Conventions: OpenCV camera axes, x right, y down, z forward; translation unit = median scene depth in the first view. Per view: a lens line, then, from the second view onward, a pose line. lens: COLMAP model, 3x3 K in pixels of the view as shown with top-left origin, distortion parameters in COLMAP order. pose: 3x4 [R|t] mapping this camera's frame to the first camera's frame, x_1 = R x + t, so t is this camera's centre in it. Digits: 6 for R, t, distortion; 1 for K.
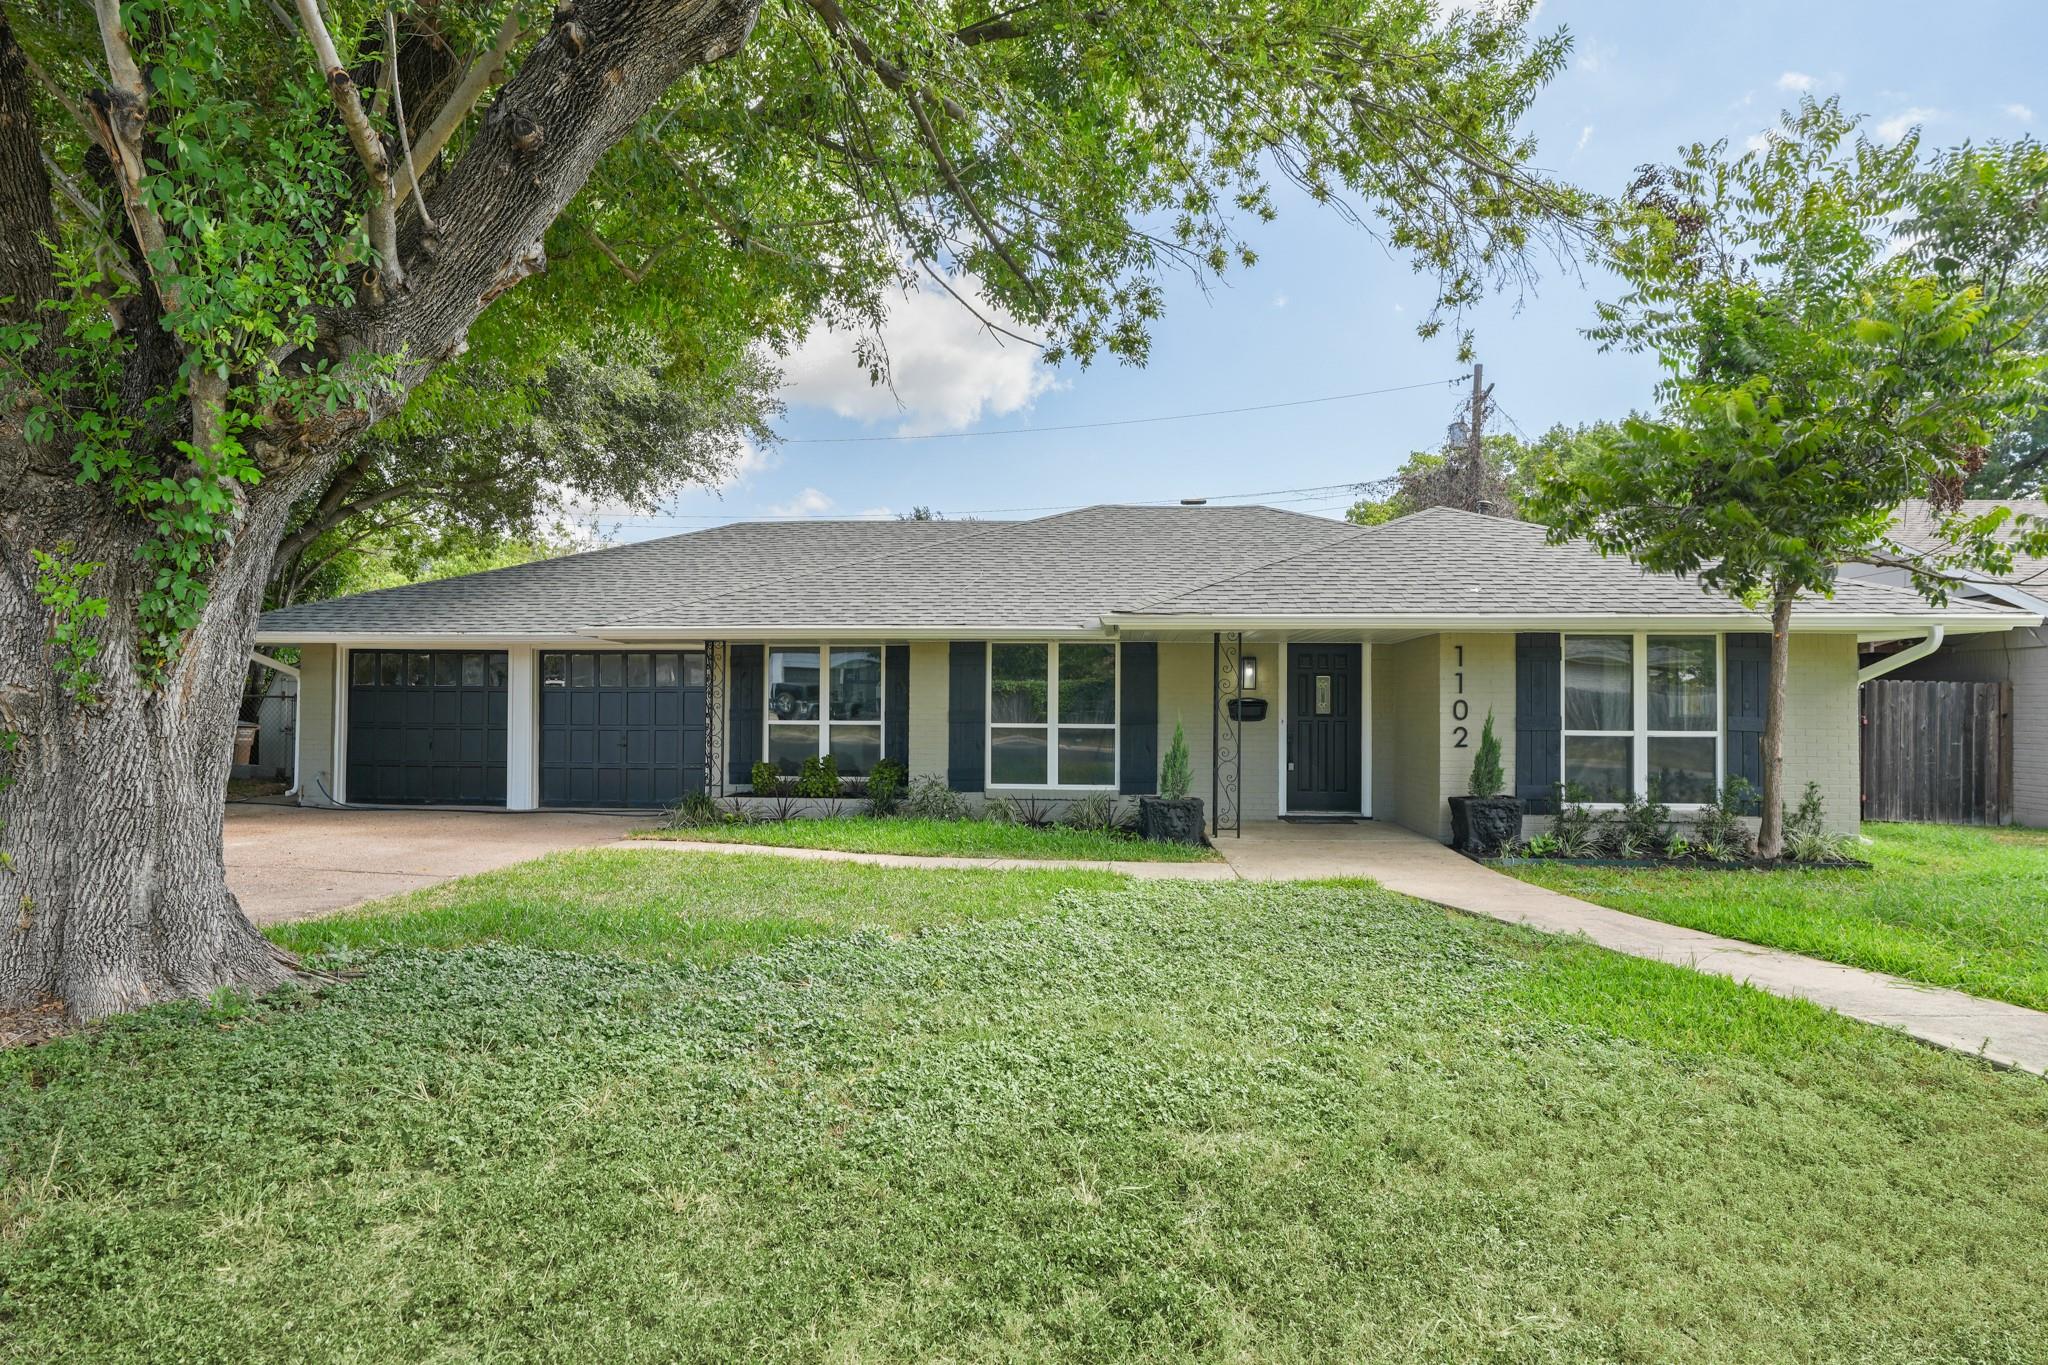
lens RADIAL K [[1180.7, 0, 1029.3], [0, 1180.7, 682.6], [0, 0, 1]] dist [-0.019941, 0.013625]
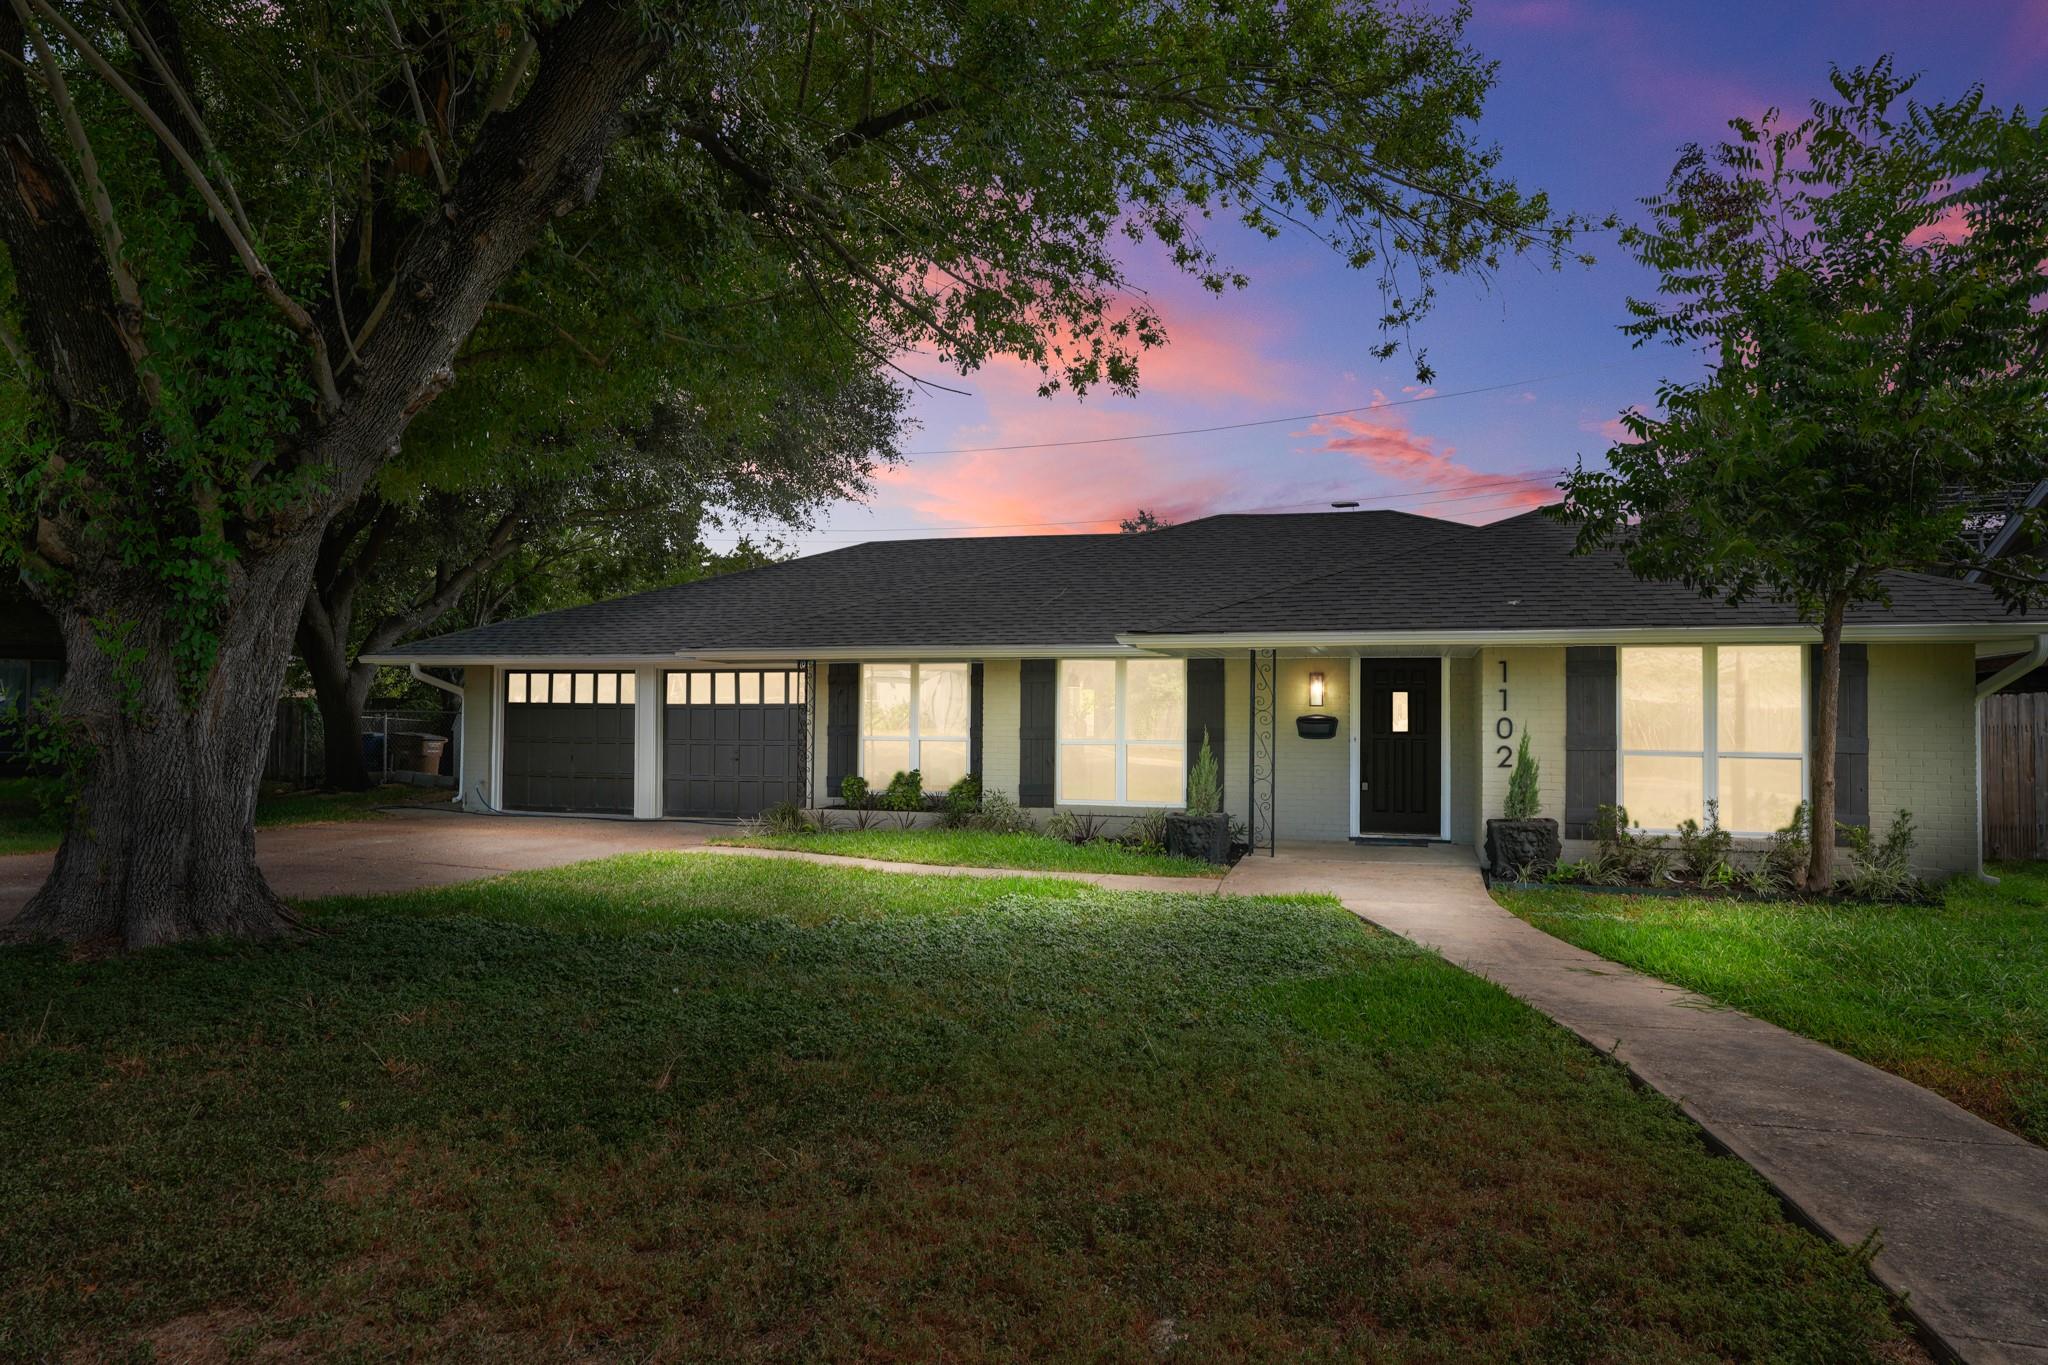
lens RADIAL K [[1297.0, 0, 1034.4], [0, 1297.0, 692.5], [0, 0, 1]] dist [0.006339, -0.005906]
pose [[0.976623, -0.003186, -0.214936, 0.241594], [0.002888, 0.999994, -0.001701, -0.005526], [0.214940, 0.001040, 0.976627, -0.118562]]
